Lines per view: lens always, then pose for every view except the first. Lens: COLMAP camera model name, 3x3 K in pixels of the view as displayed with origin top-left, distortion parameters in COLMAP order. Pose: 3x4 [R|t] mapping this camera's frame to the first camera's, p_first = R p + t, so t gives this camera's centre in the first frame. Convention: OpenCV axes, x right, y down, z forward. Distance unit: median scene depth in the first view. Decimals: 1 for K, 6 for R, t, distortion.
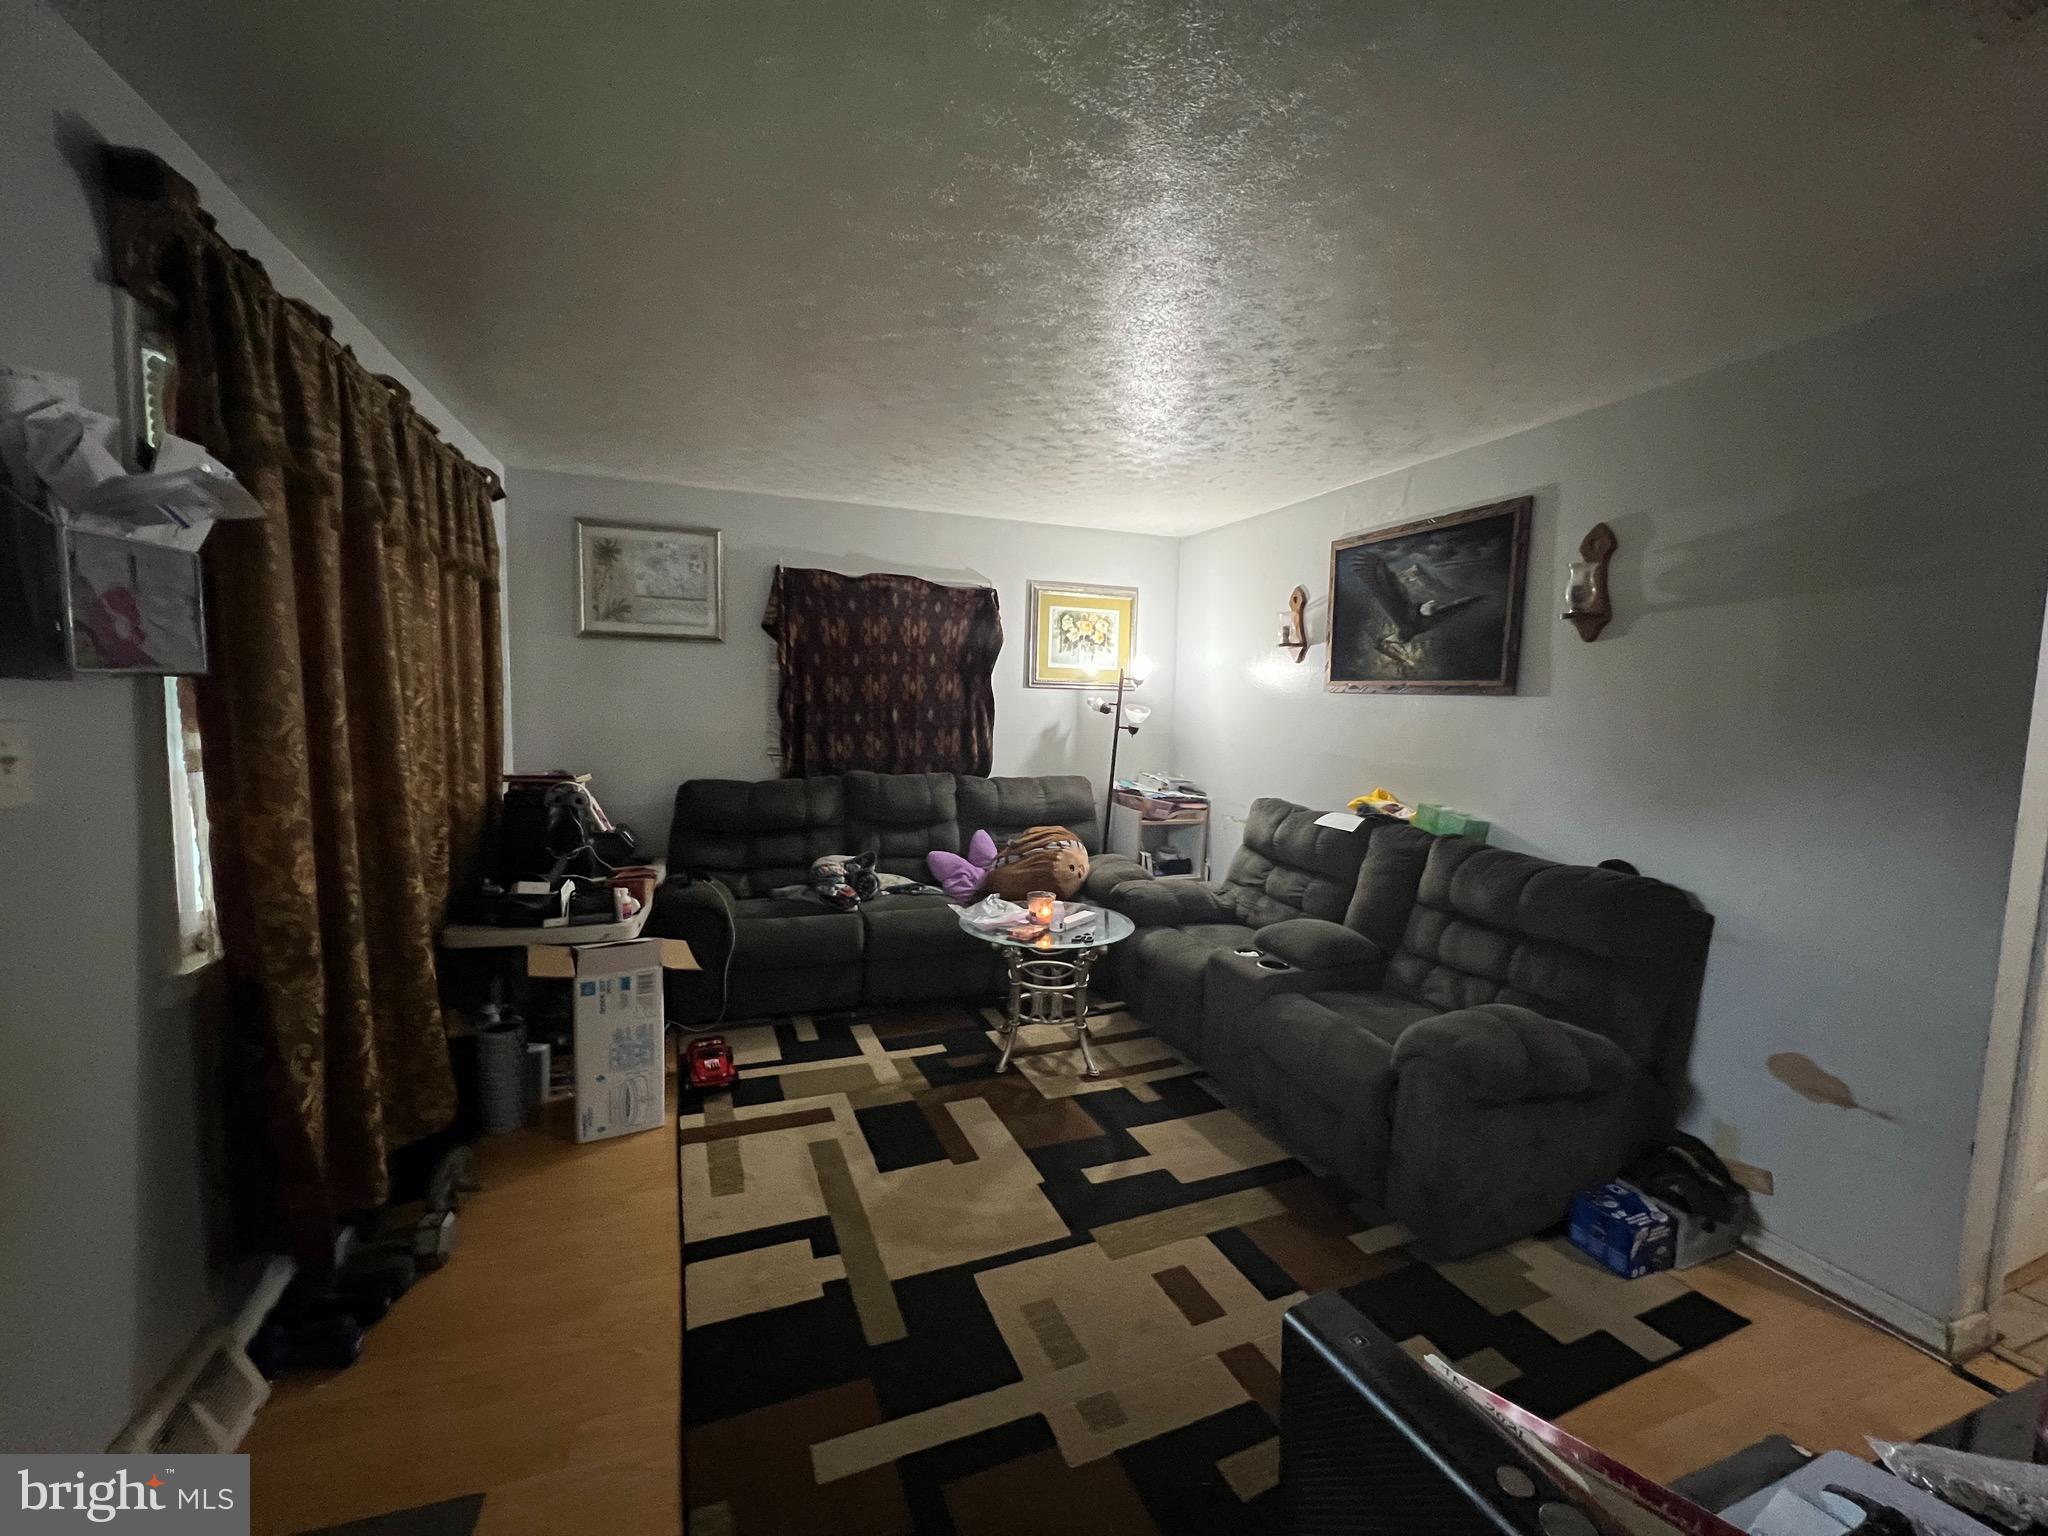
lens RADIAL K [[829.5, 0, 1024.0], [0, 829.5, 768.0], [0, 0, 1]] dist [-0.000182, -0.000036]
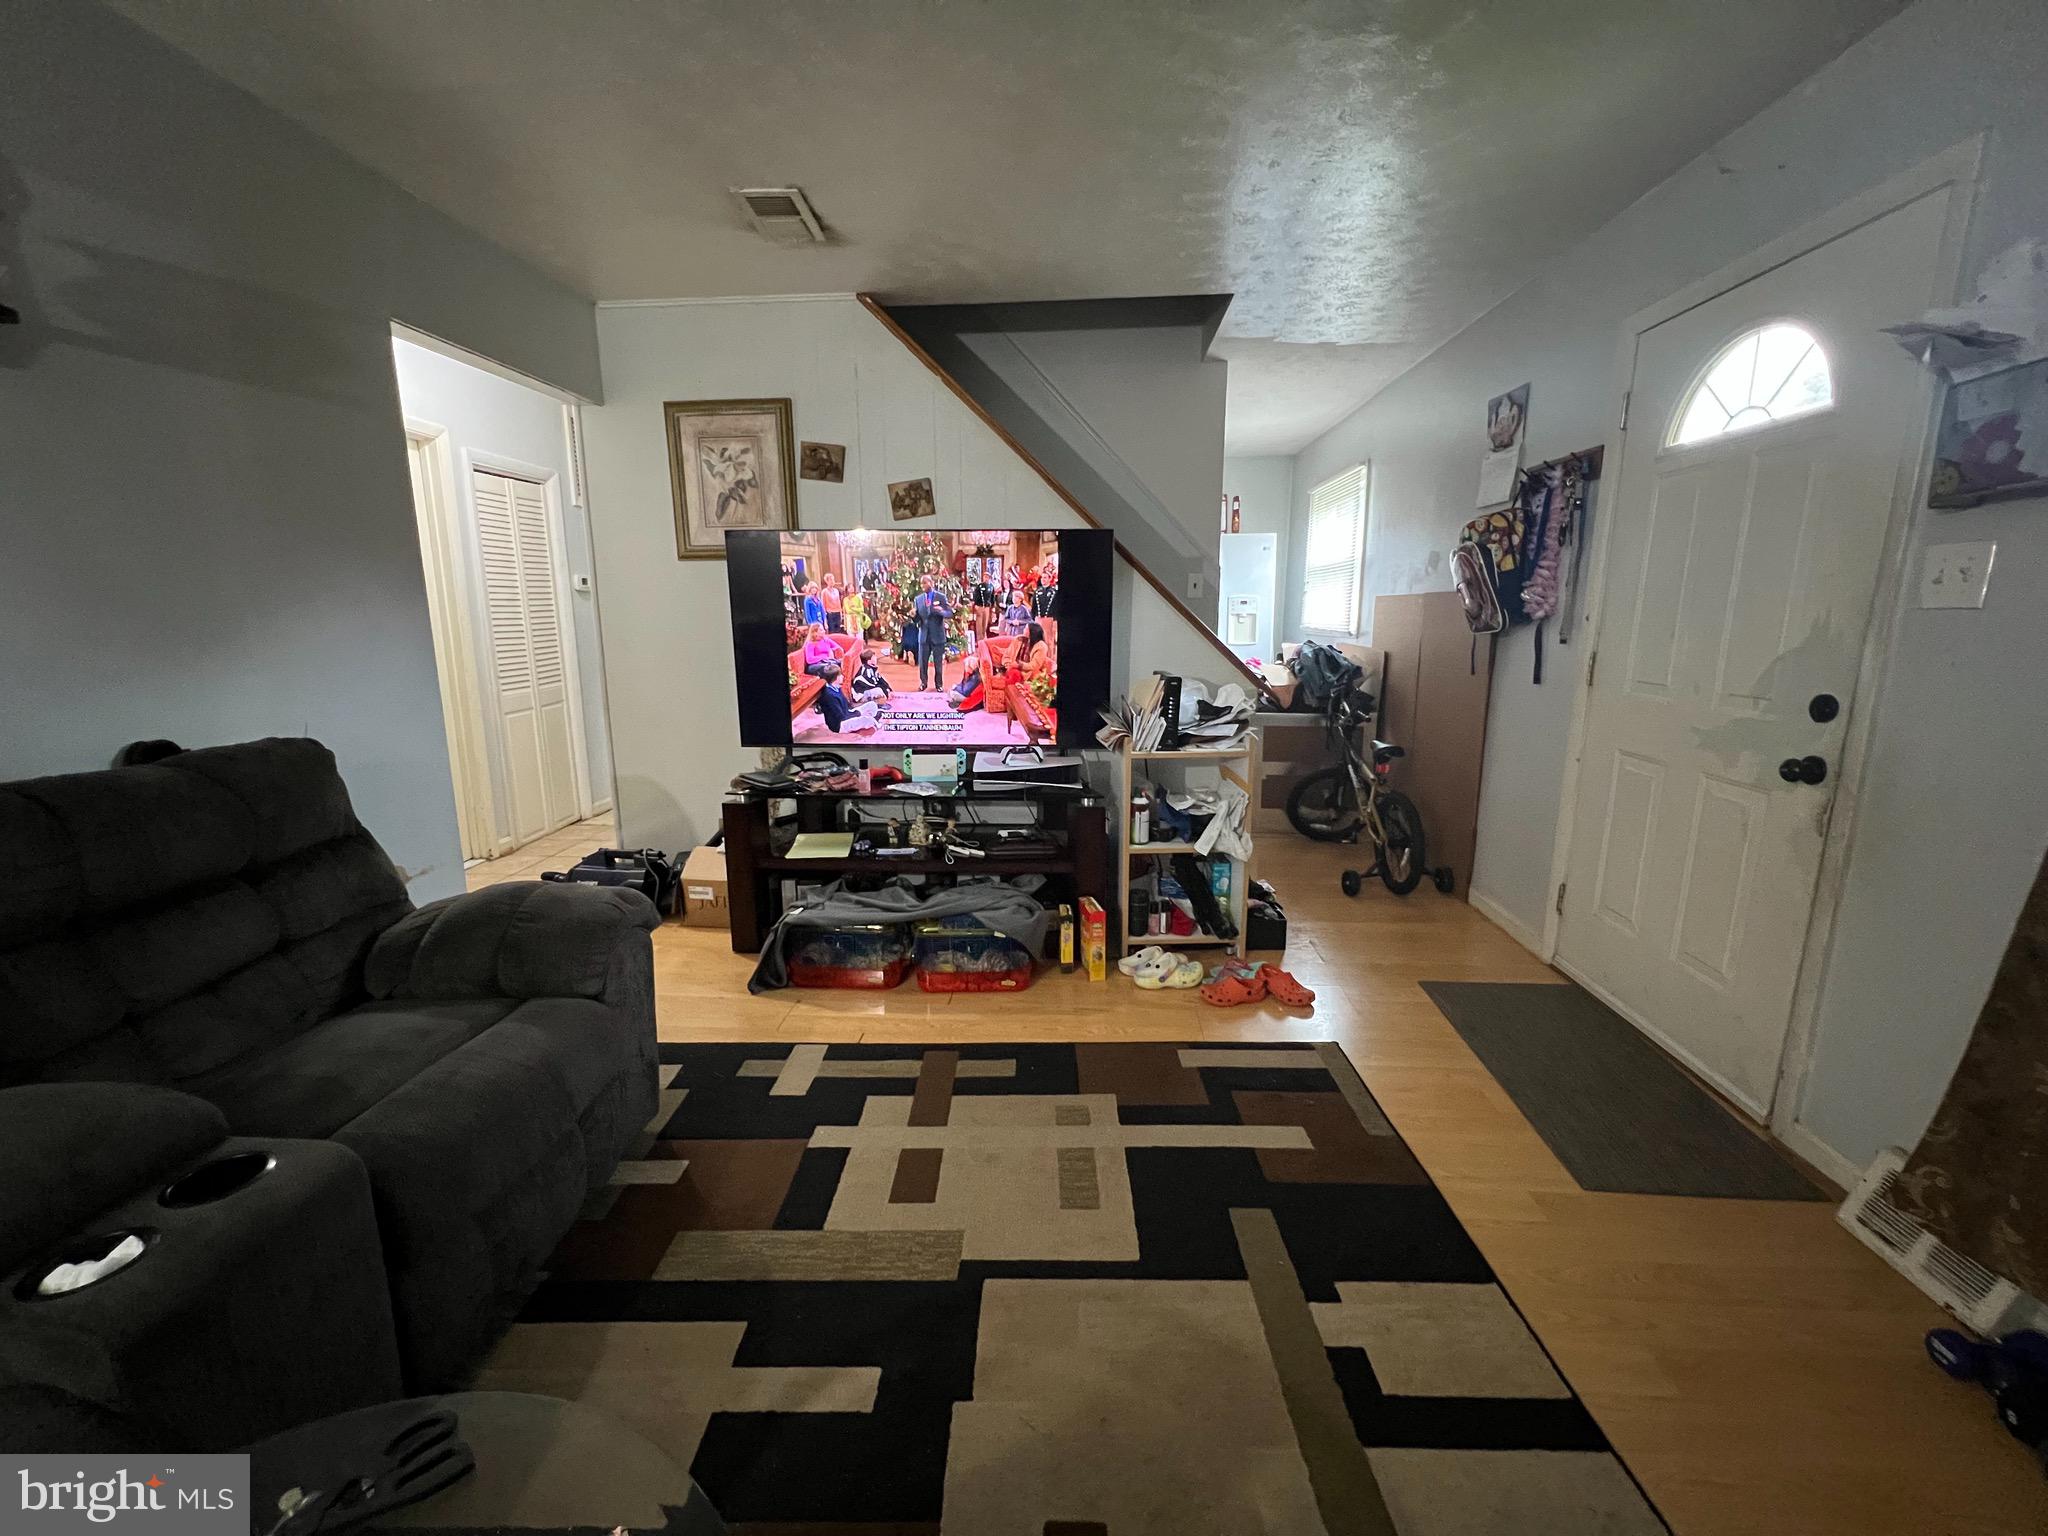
lens RADIAL K [[829.5, 0, 1024.0], [0, 829.5, 768.0], [0, 0, 1]] dist [-0.000182, -0.000036]
pose [[-0.911916, -0.103318, 0.397157, -0.218094], [0.014231, 0.959244, 0.282220, -0.054789], [-0.410129, 0.263013, -0.873280, 1.562378]]
